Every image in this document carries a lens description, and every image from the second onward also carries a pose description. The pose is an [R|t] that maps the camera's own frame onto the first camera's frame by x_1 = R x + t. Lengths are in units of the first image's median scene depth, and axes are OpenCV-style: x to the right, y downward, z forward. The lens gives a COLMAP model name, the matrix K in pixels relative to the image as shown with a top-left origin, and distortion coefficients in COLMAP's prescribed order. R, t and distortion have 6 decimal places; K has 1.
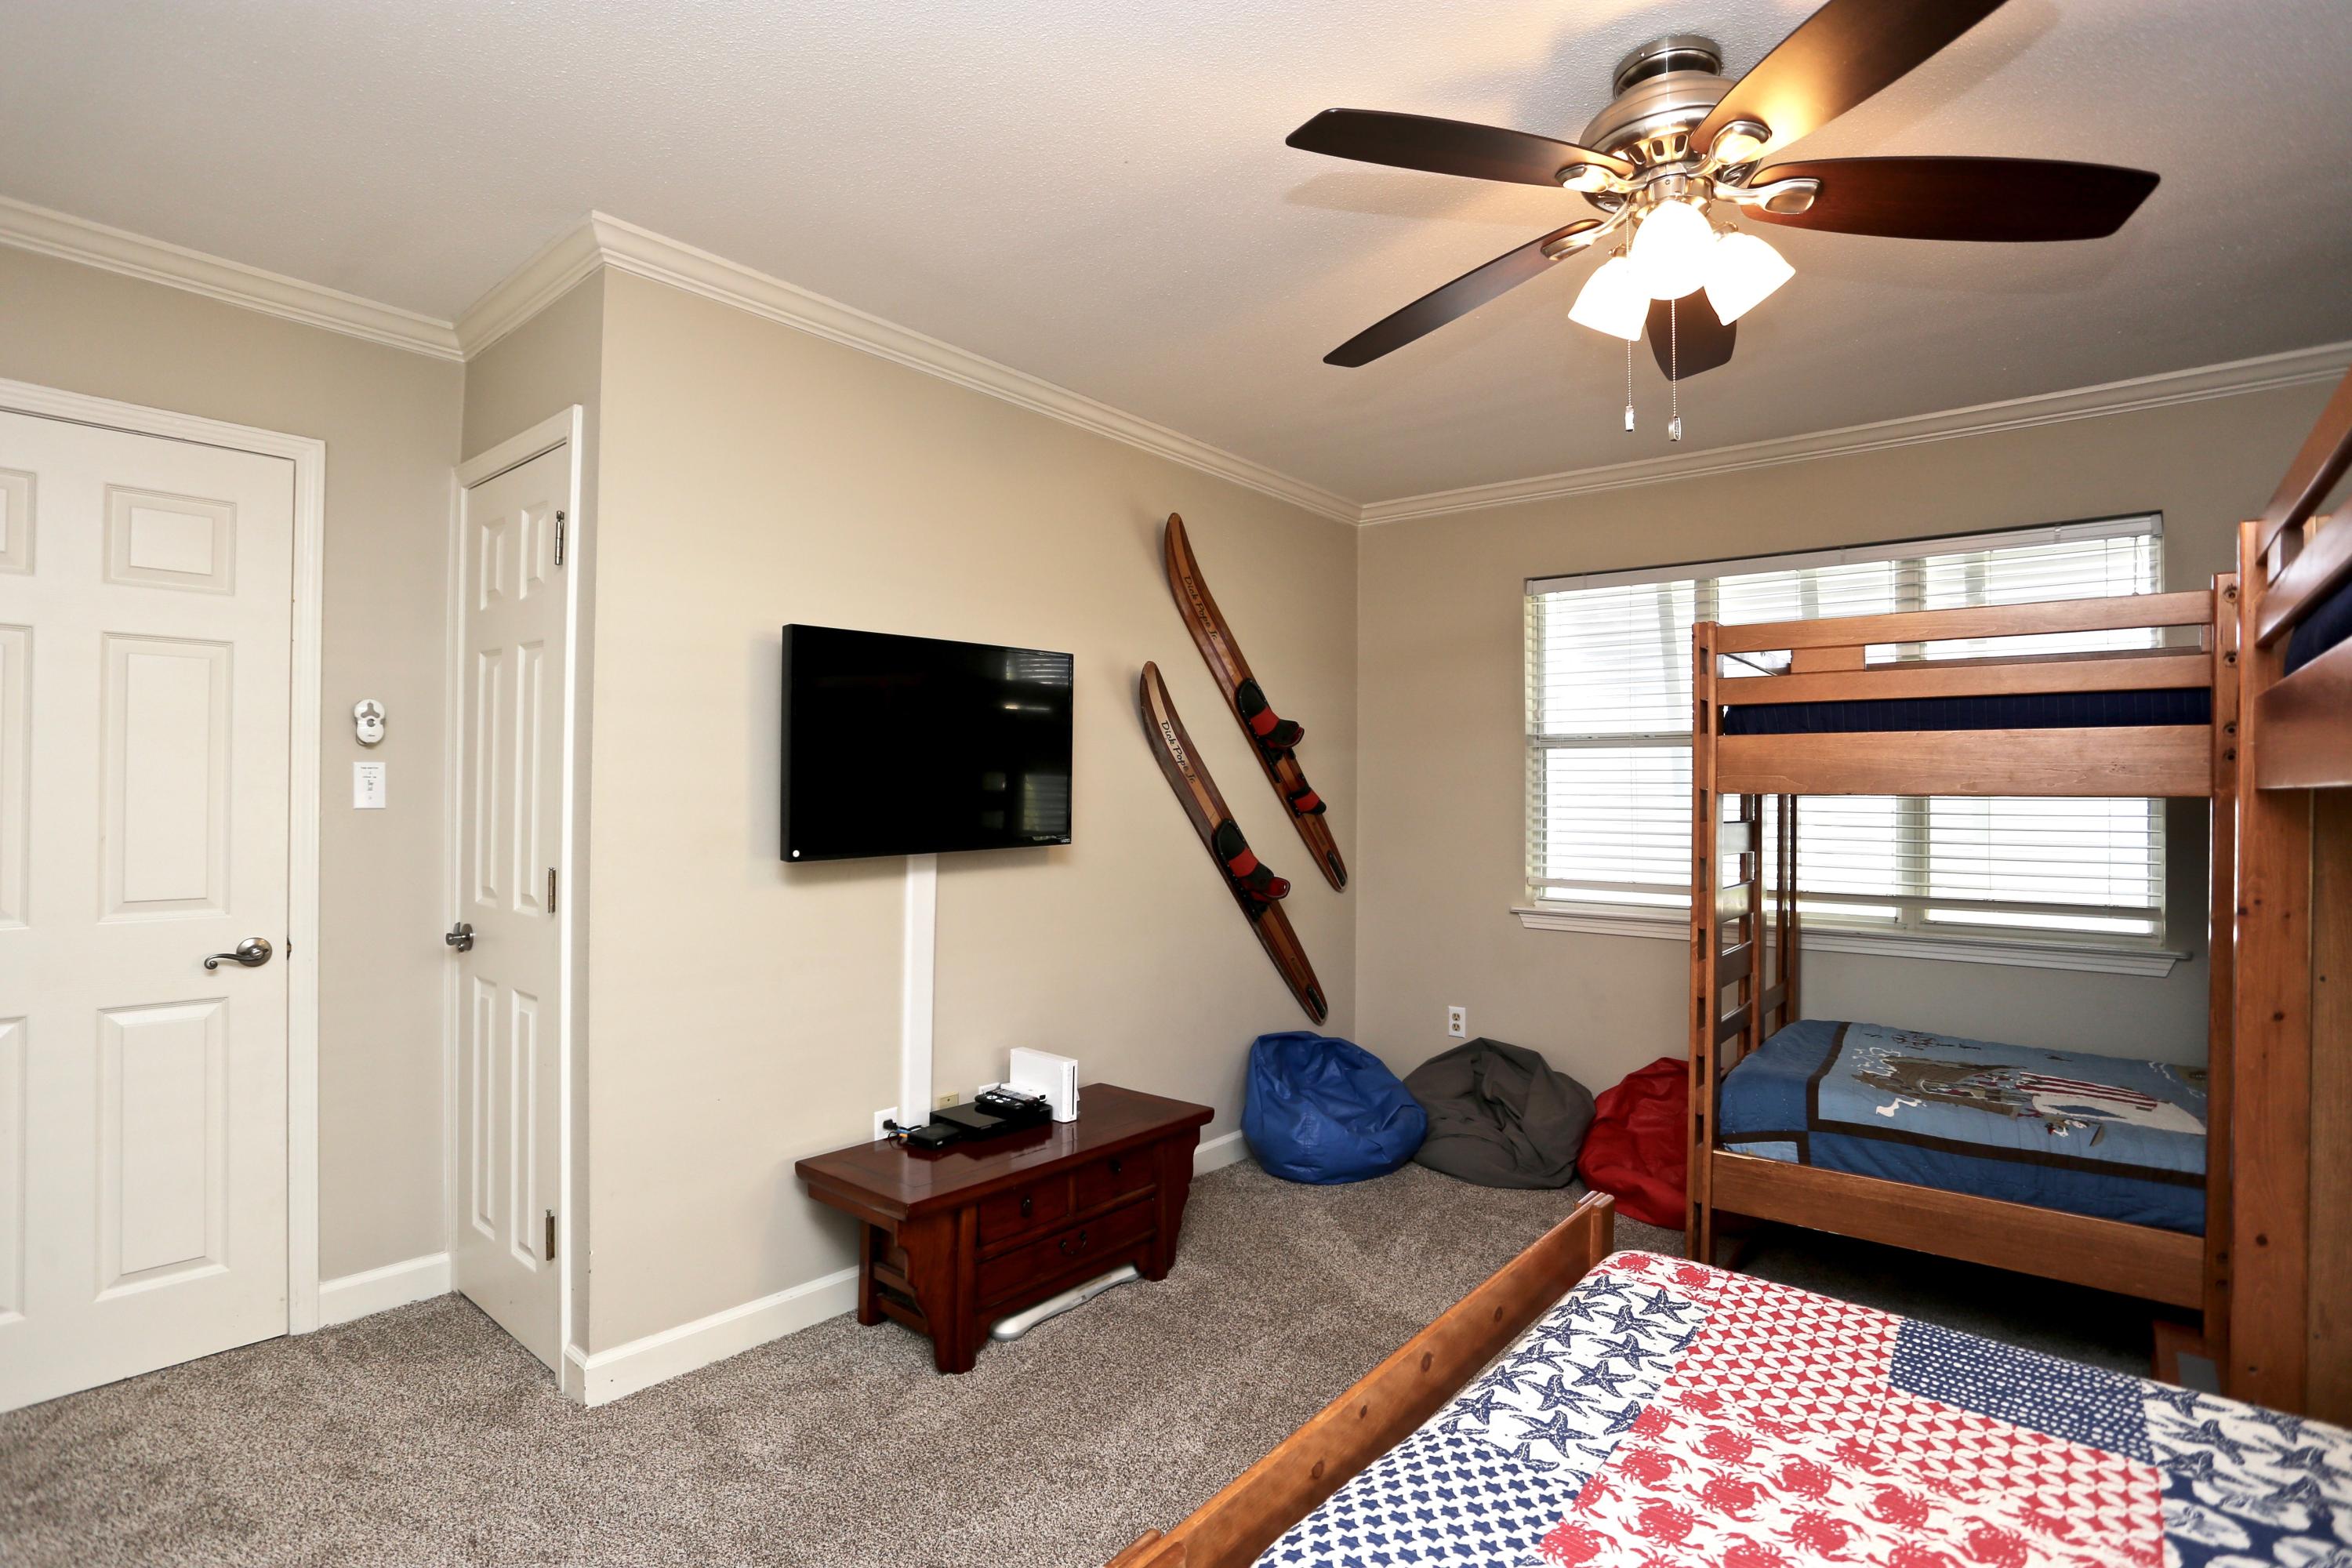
lens RADIAL K [[1157.4, 0, 1168.7], [0, 1157.4, 788.4], [0, 0, 1]] dist [-0.070866, 0.032002]
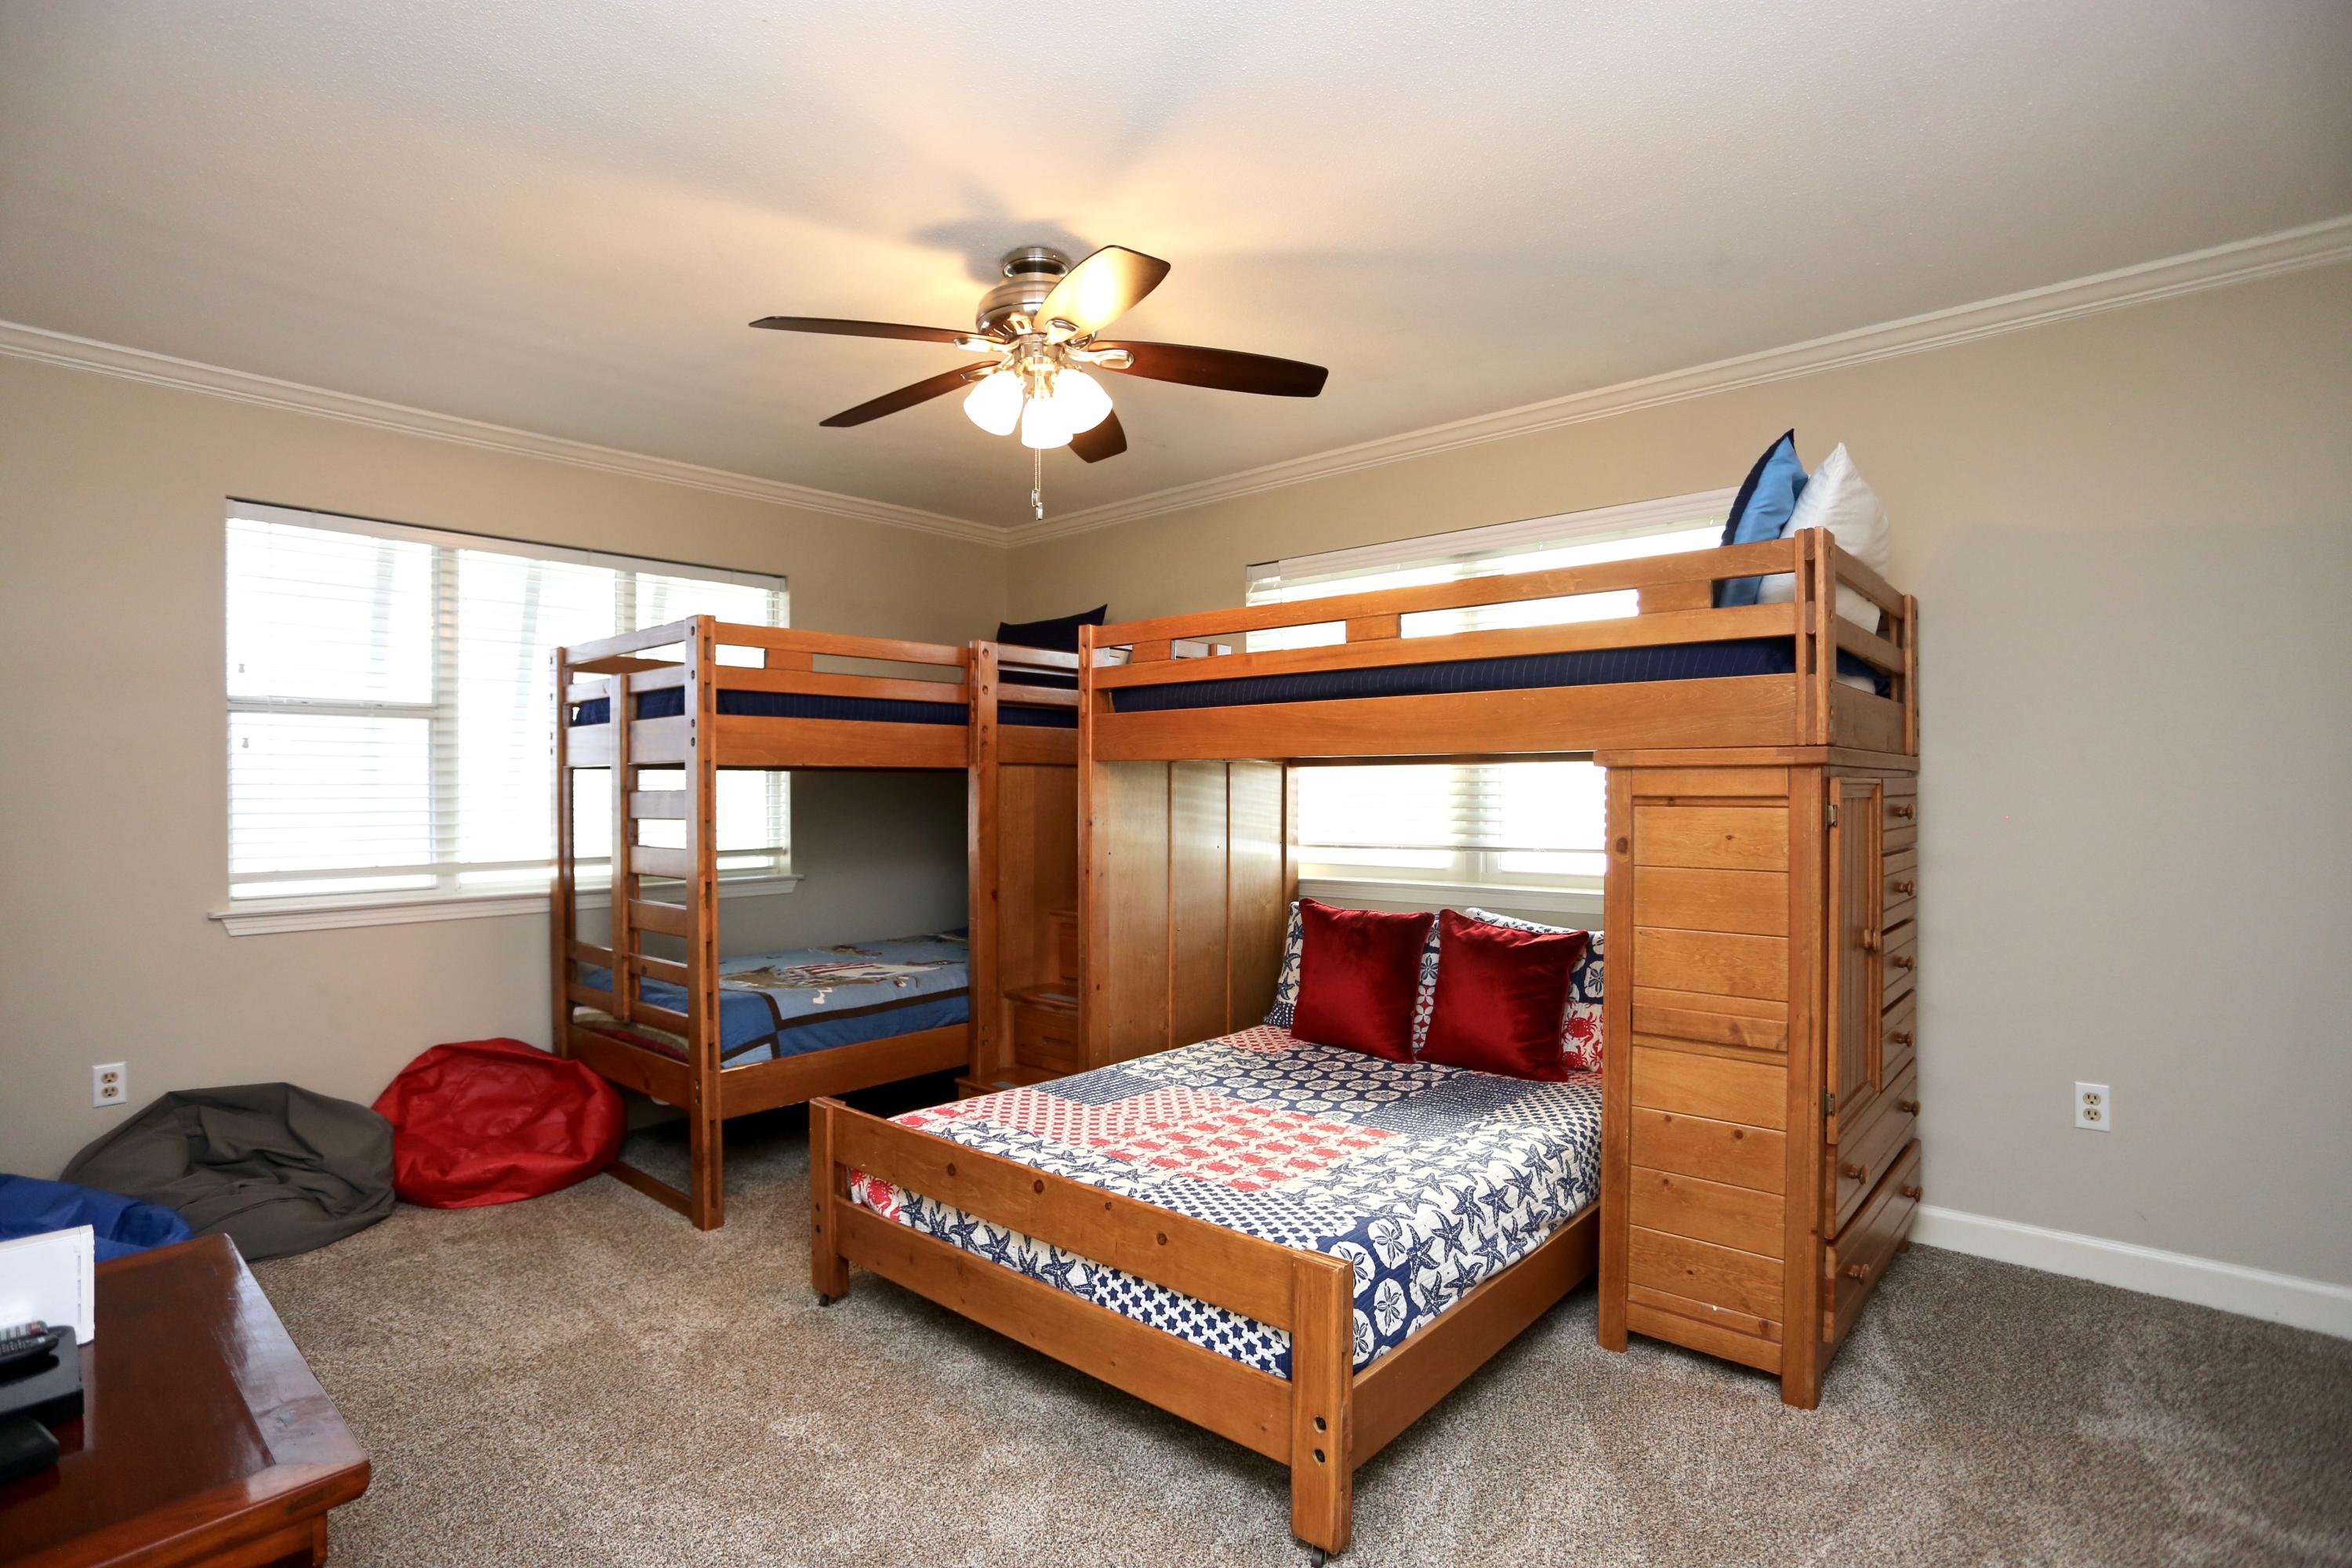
lens RADIAL K [[1157.4, 0, 1168.7], [0, 1157.4, 788.4], [0, 0, 1]] dist [-0.070866, 0.032002]
pose [[0.031187, -0.009719, 0.999466, -0.990243], [0.000613, 0.999953, 0.009704, 0.027082], [-0.999513, 0.000310, 0.031191, 0.740988]]
